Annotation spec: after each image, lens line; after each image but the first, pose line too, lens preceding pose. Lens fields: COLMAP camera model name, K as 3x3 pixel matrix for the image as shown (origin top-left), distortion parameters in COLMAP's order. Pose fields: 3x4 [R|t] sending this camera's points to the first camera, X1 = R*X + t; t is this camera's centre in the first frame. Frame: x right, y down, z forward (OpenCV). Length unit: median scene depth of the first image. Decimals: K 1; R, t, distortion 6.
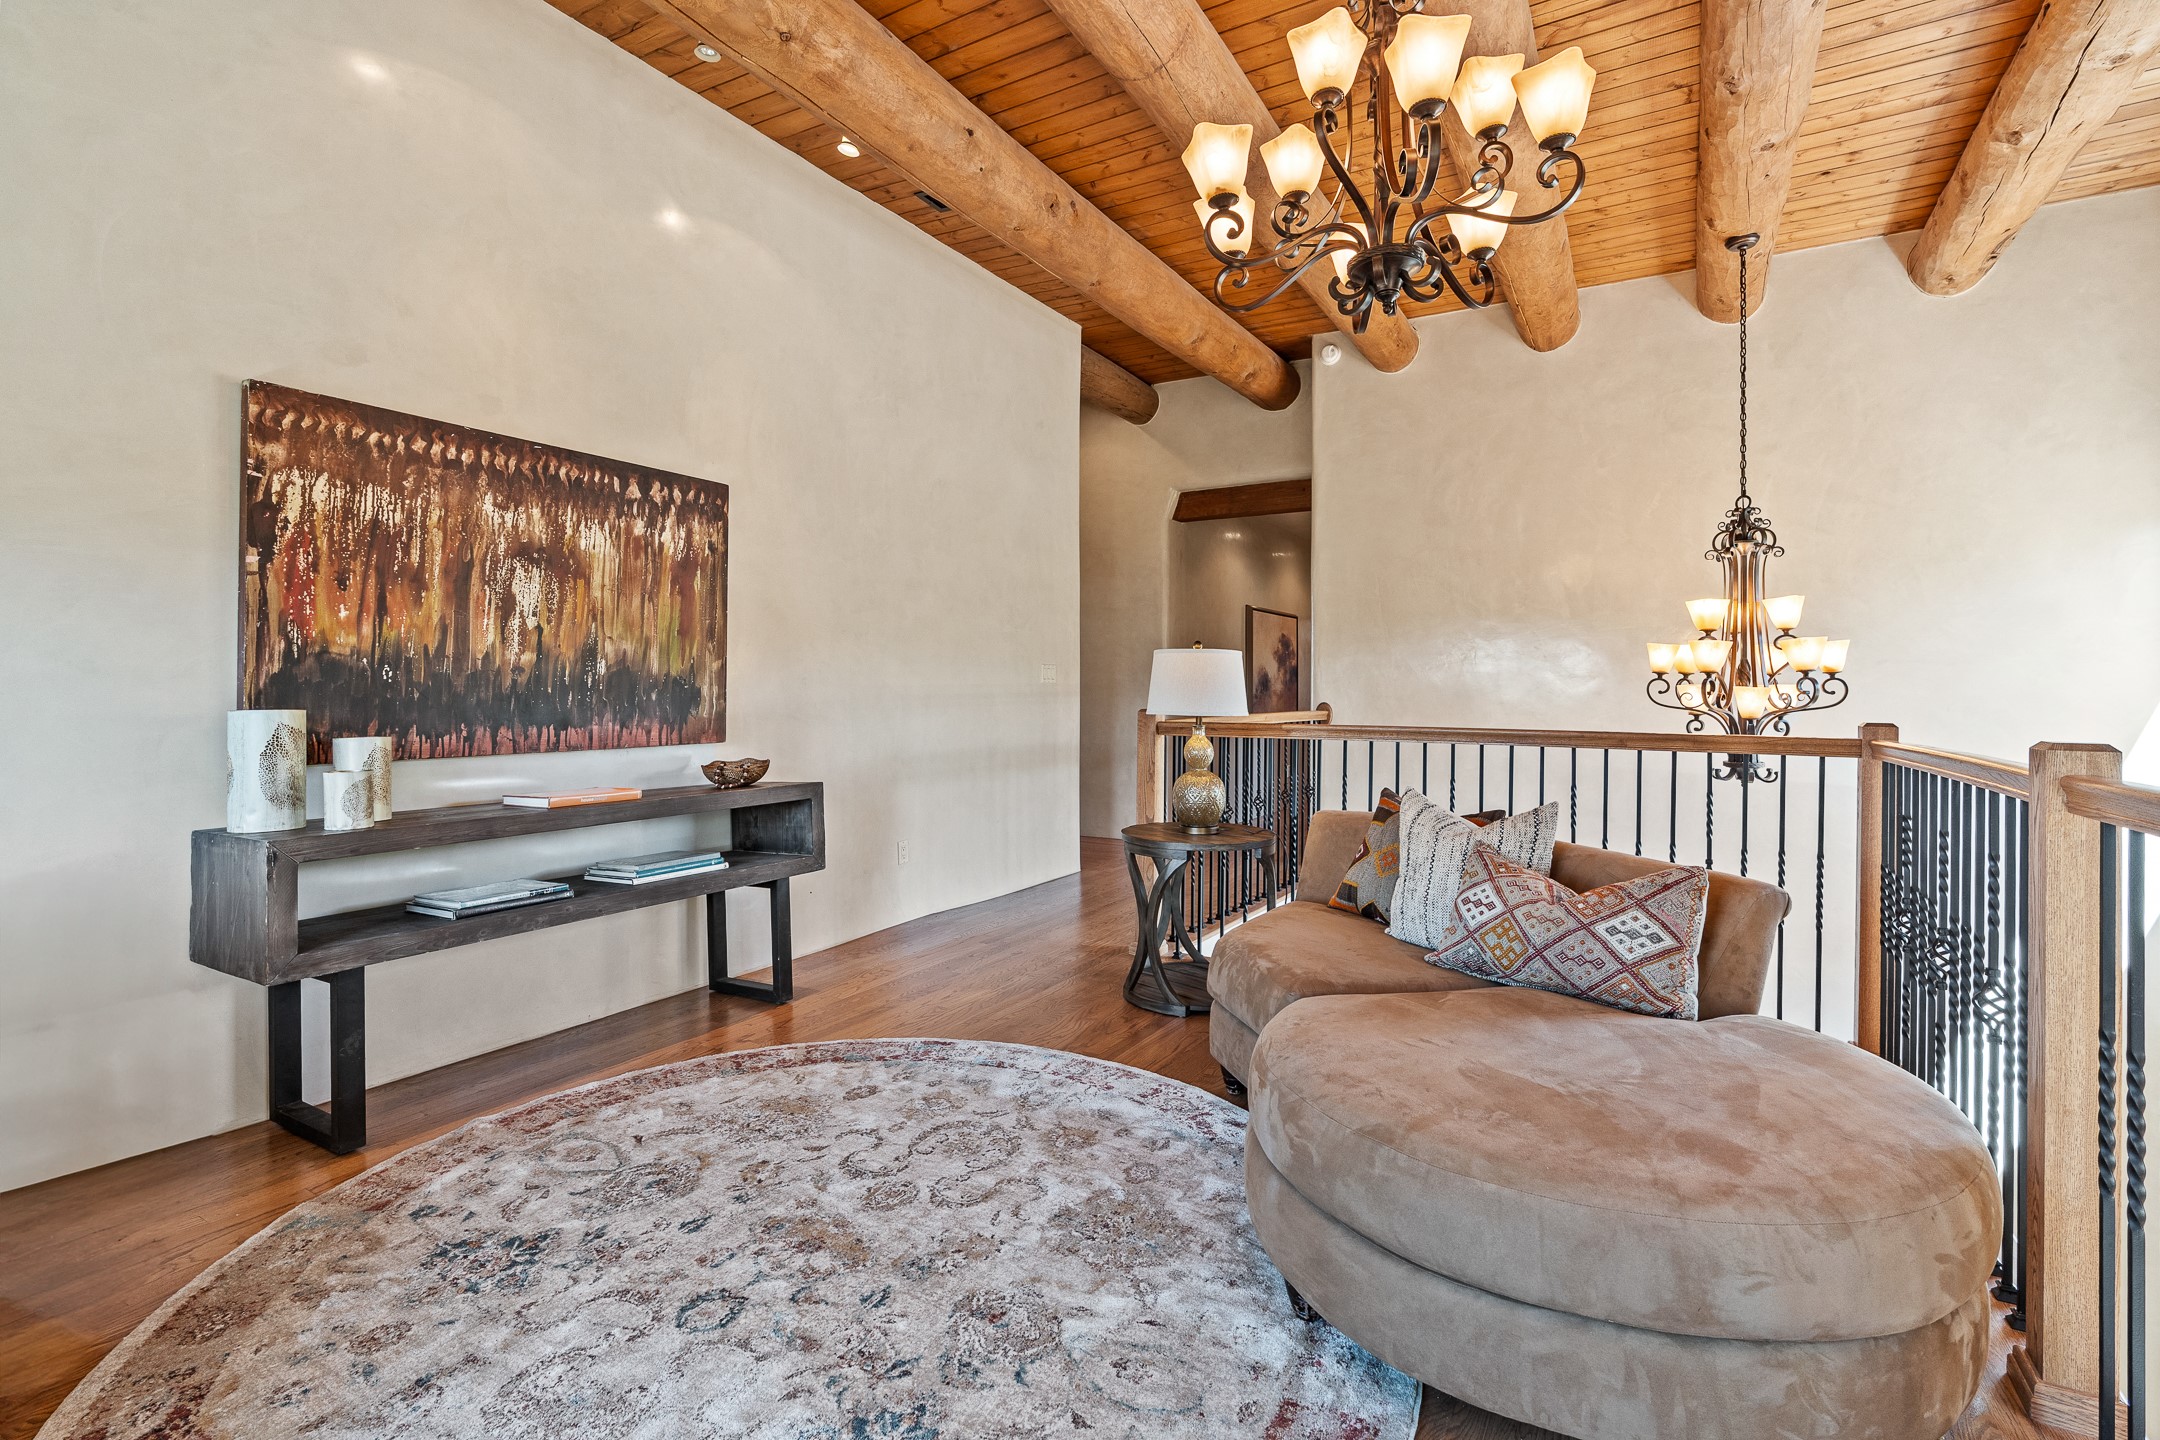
lens RADIAL K [[982.8, 0, 1089.3], [0, 982.8, 683.6], [0, 0, 1]] dist [-0.016303, 0.005365]
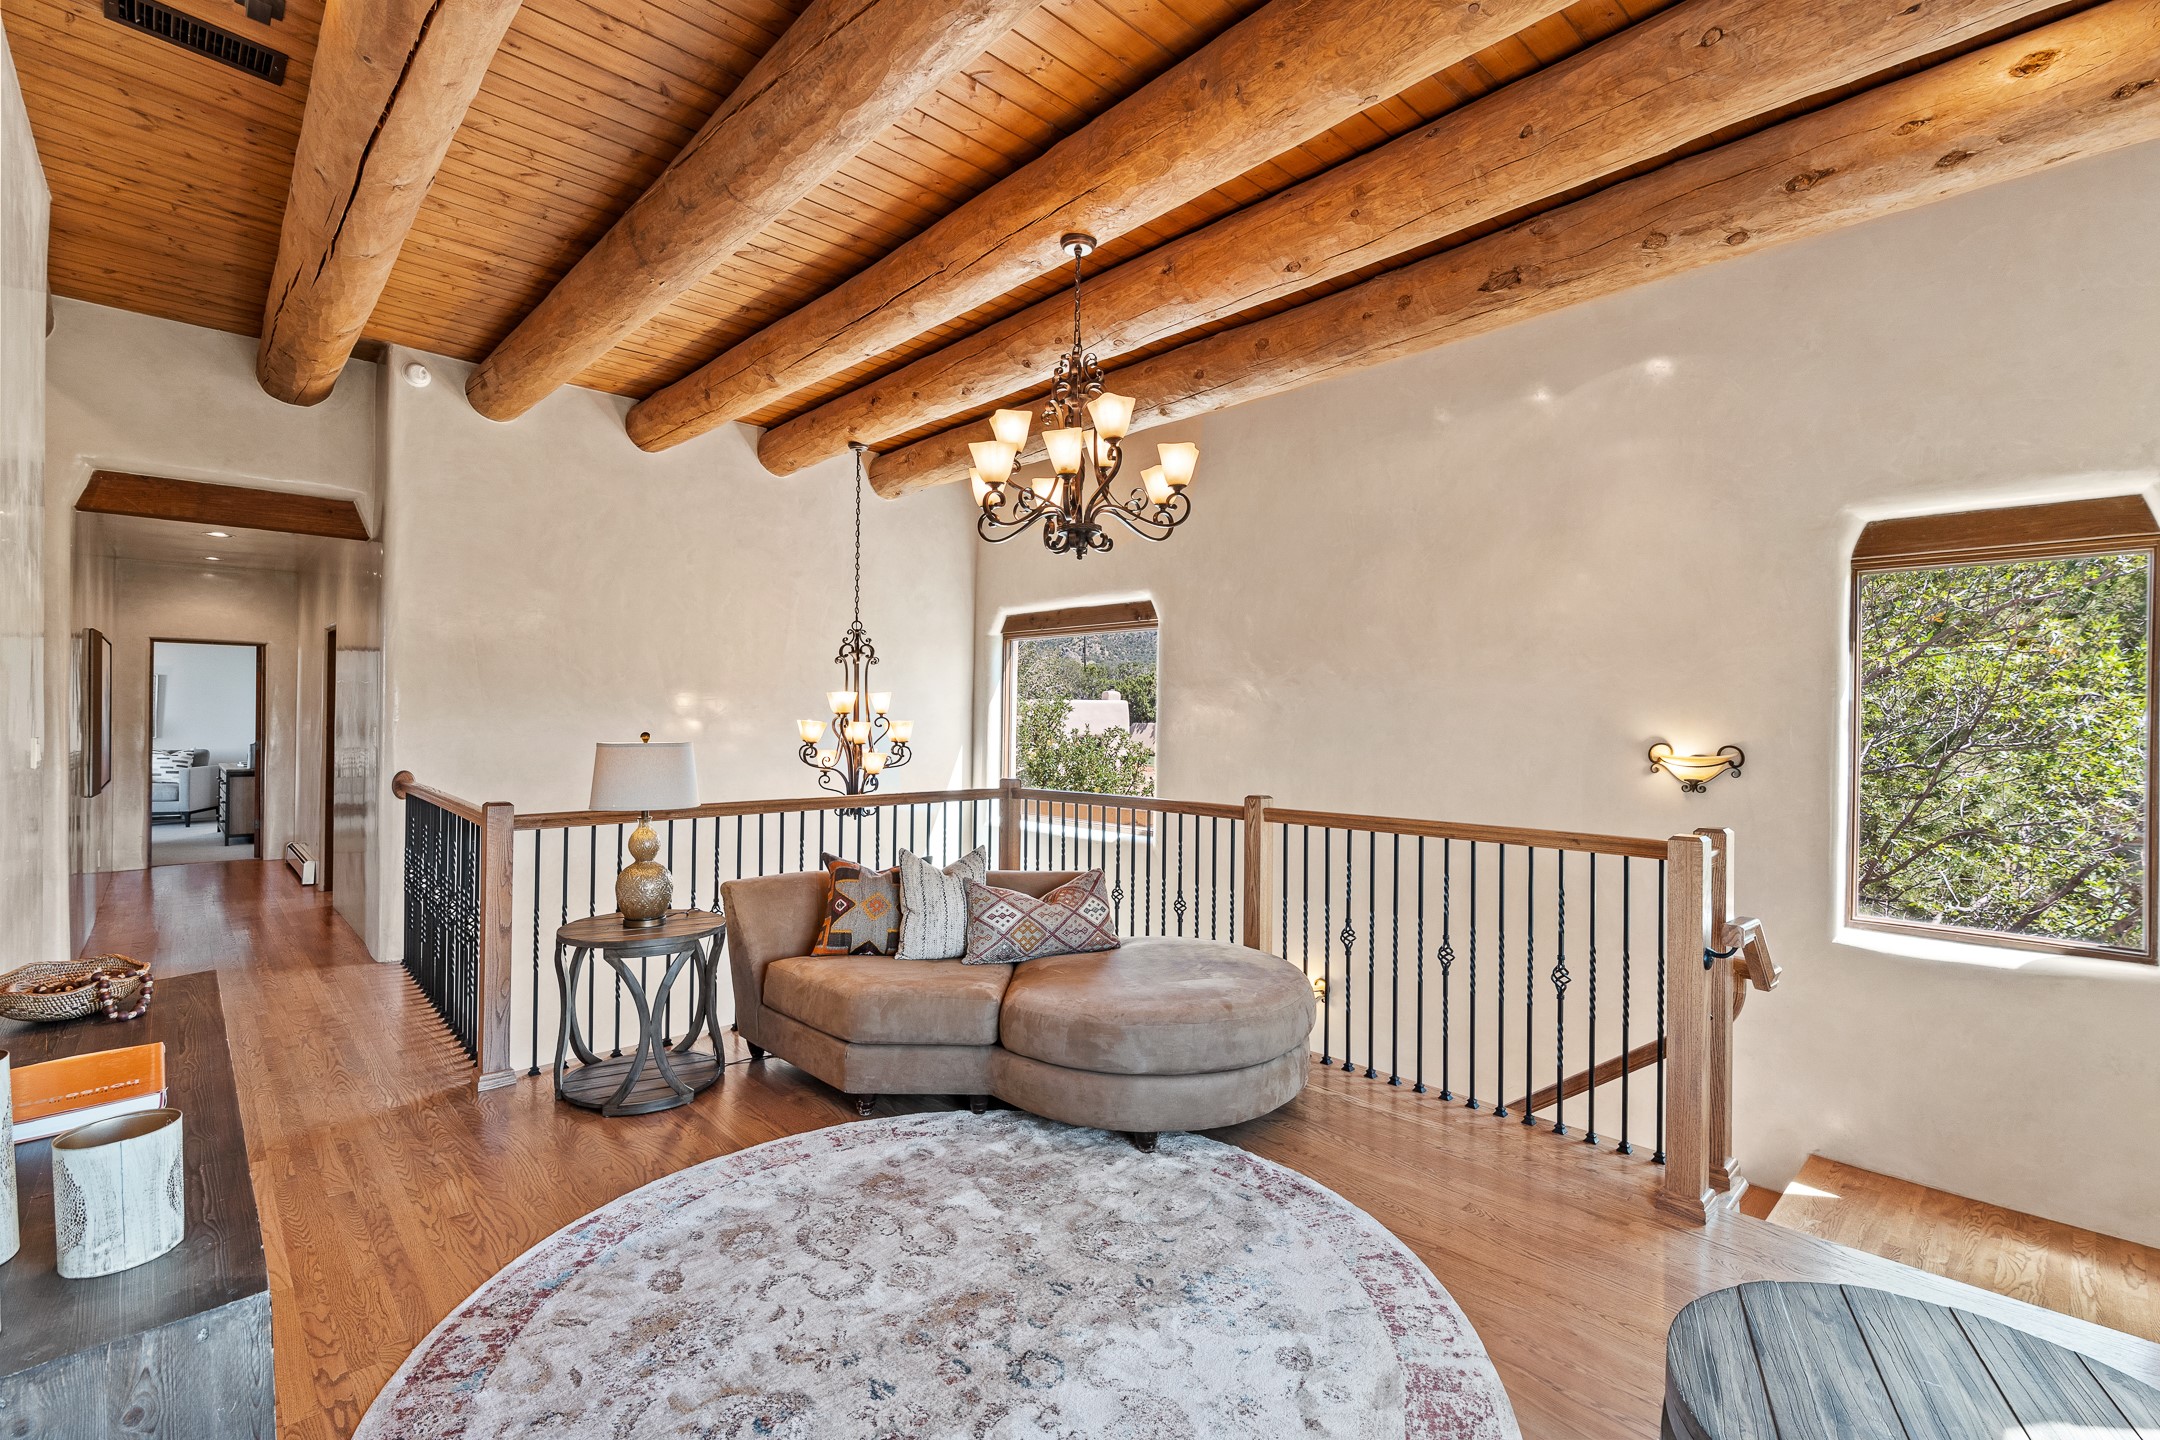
lens RADIAL K [[982.8, 0, 1085.0], [0, 982.8, 719.3], [0, 0, 1]] dist [-0.016303, 0.005365]
pose [[0.264306, -0.006118, 0.964420, -1.092300], [-0.012889, 0.999868, 0.009875, -0.107491], [-0.964353, -0.015040, 0.264192, 0.472699]]
